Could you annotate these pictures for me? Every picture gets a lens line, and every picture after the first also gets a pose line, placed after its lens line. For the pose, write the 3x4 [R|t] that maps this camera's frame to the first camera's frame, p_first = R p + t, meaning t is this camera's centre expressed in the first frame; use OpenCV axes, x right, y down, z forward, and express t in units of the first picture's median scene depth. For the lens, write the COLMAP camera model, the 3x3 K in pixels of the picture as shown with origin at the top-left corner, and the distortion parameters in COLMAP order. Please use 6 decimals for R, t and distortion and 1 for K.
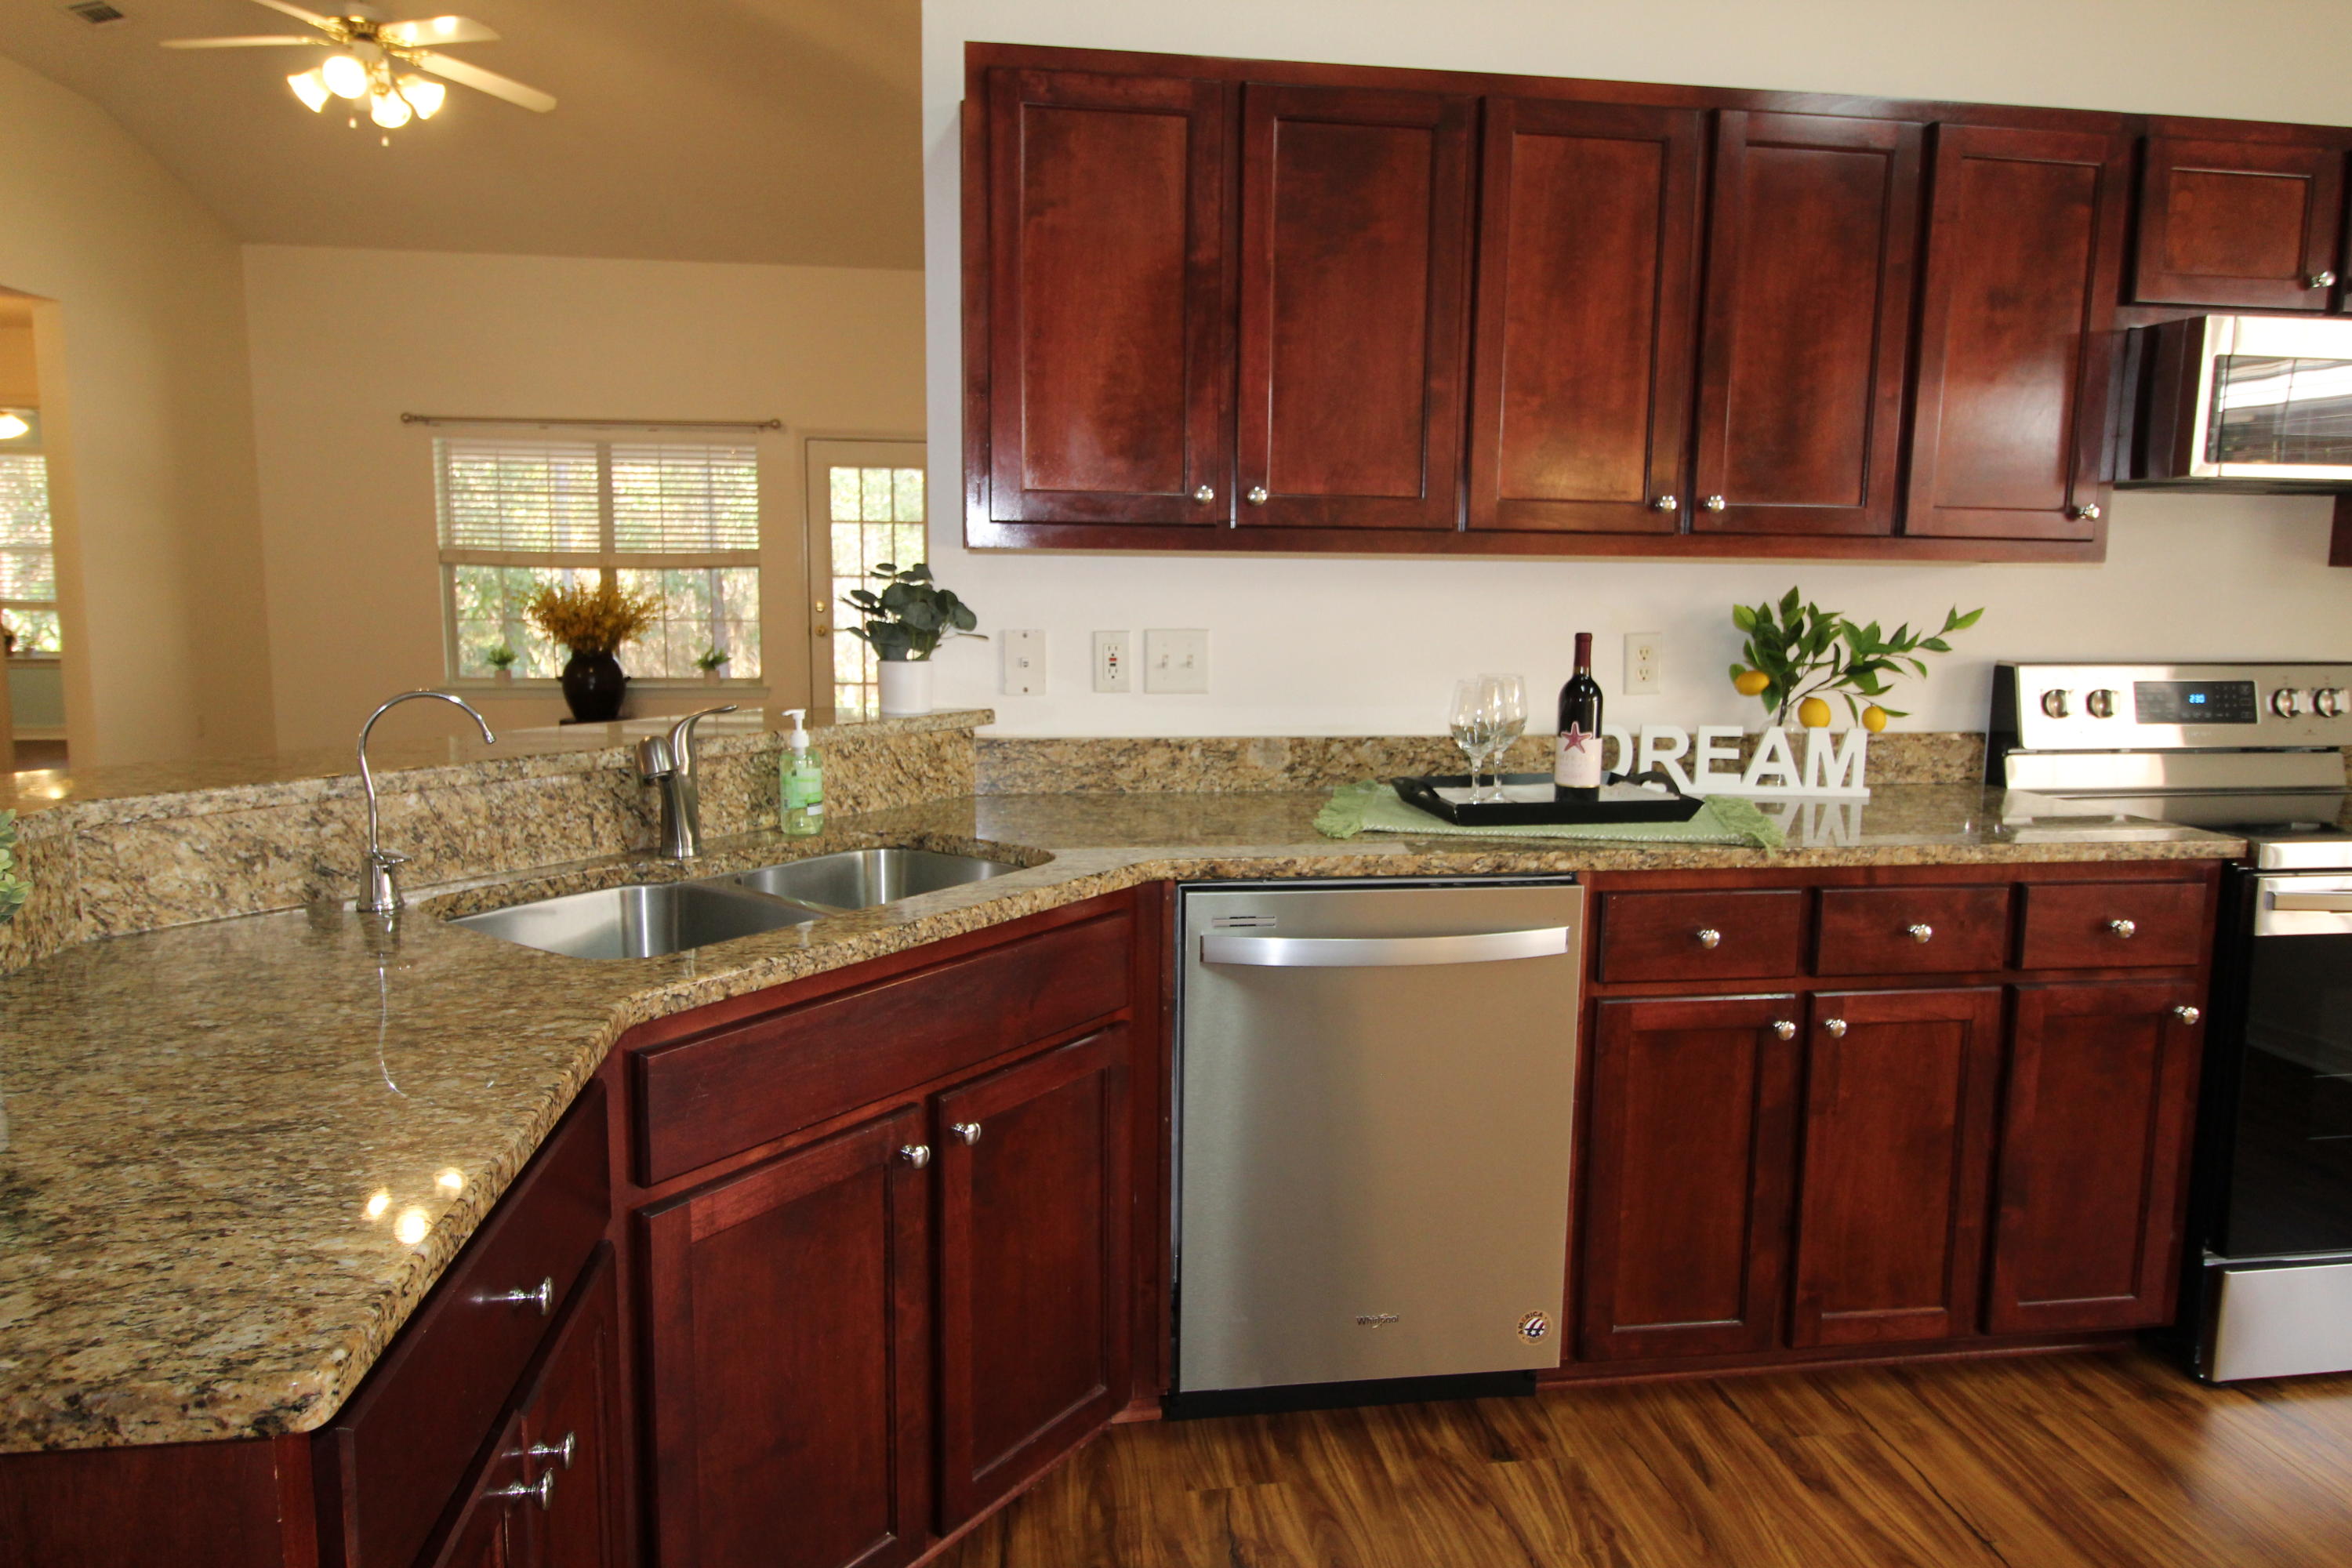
lens RADIAL K [[1456.5, 0, 1171.9], [0, 1456.5, 756.4], [0, 0, 1]] dist [0.010216, -0.012294]
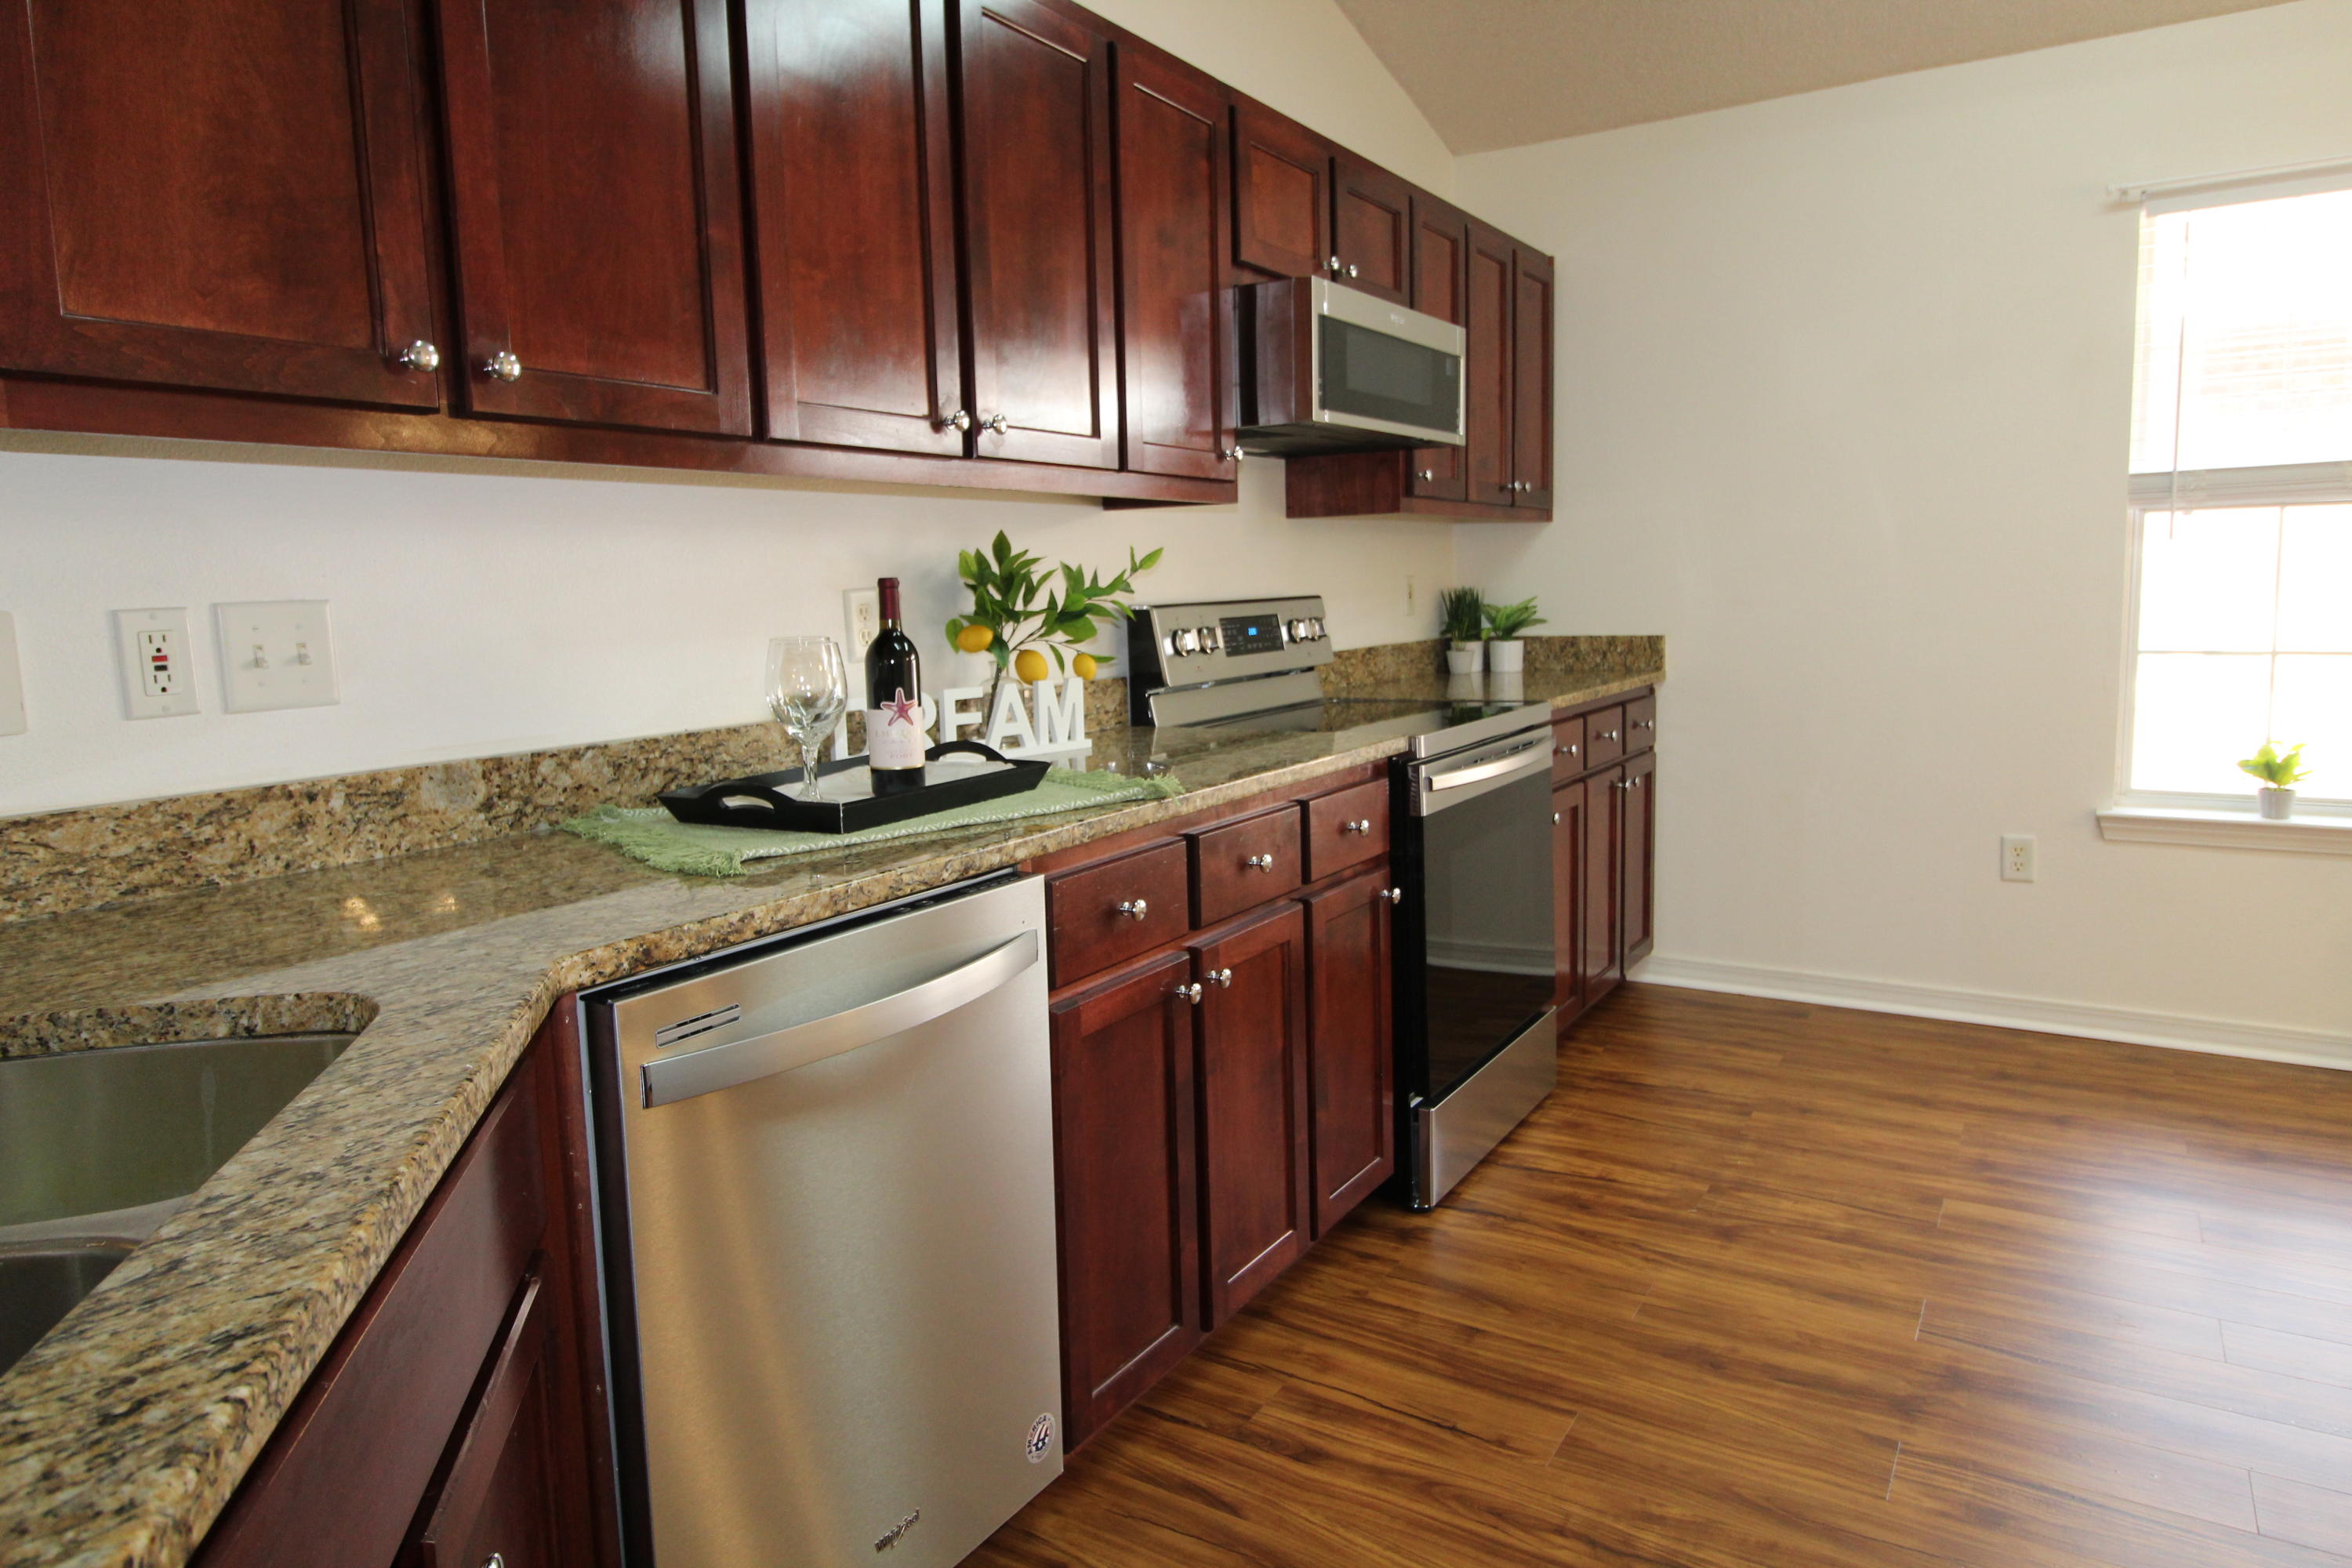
lens RADIAL K [[1456.5, 0, 1171.6], [0, 1456.5, 758.3], [0, 0, 1]] dist [0.010216, -0.012294]
pose [[0.646983, -0.121511, 0.752760, -0.233872], [0.134108, 0.989965, 0.044538, -0.000817], [-0.750618, 0.072136, 0.656787, 0.359046]]
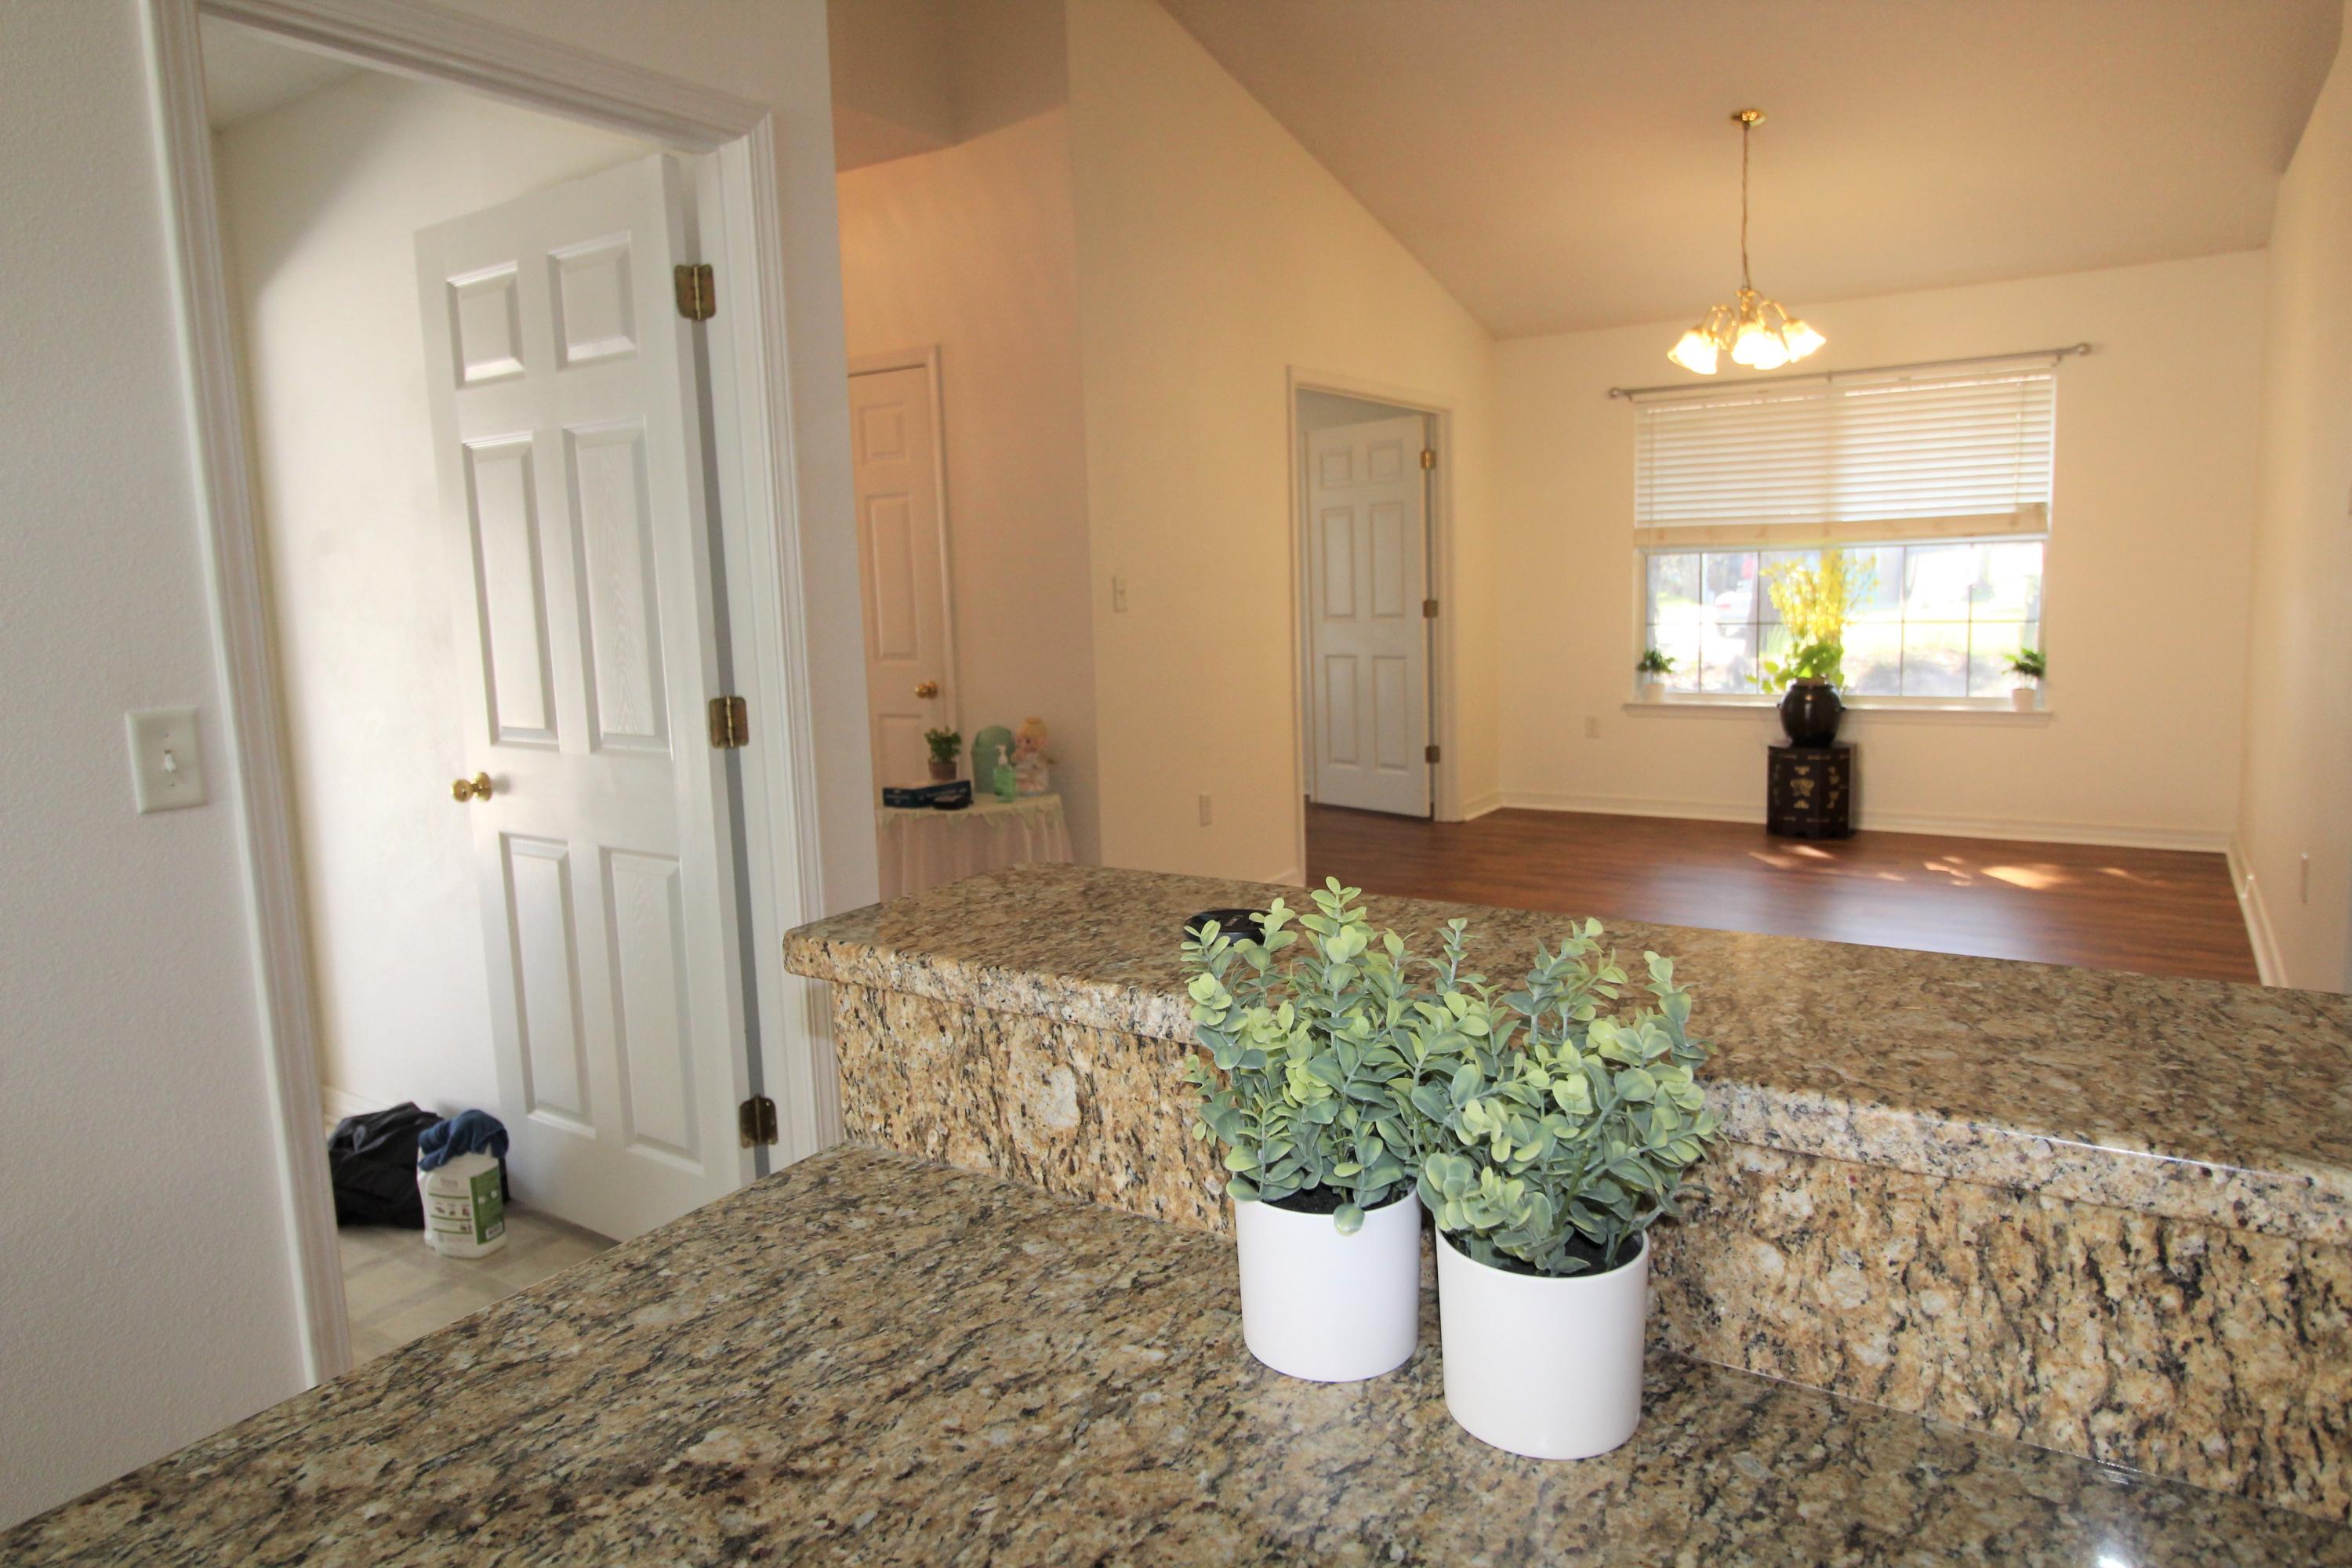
lens RADIAL K [[1456.5, 0, 1171.2], [0, 1456.5, 750.3], [0, 0, 1]] dist [0.010216, -0.012294]
pose [[-0.658609, 0.103975, -0.745267, -0.169107], [-0.071441, 0.977294, 0.199479, -0.079193], [0.749086, 0.184621, -0.636227, 0.594647]]
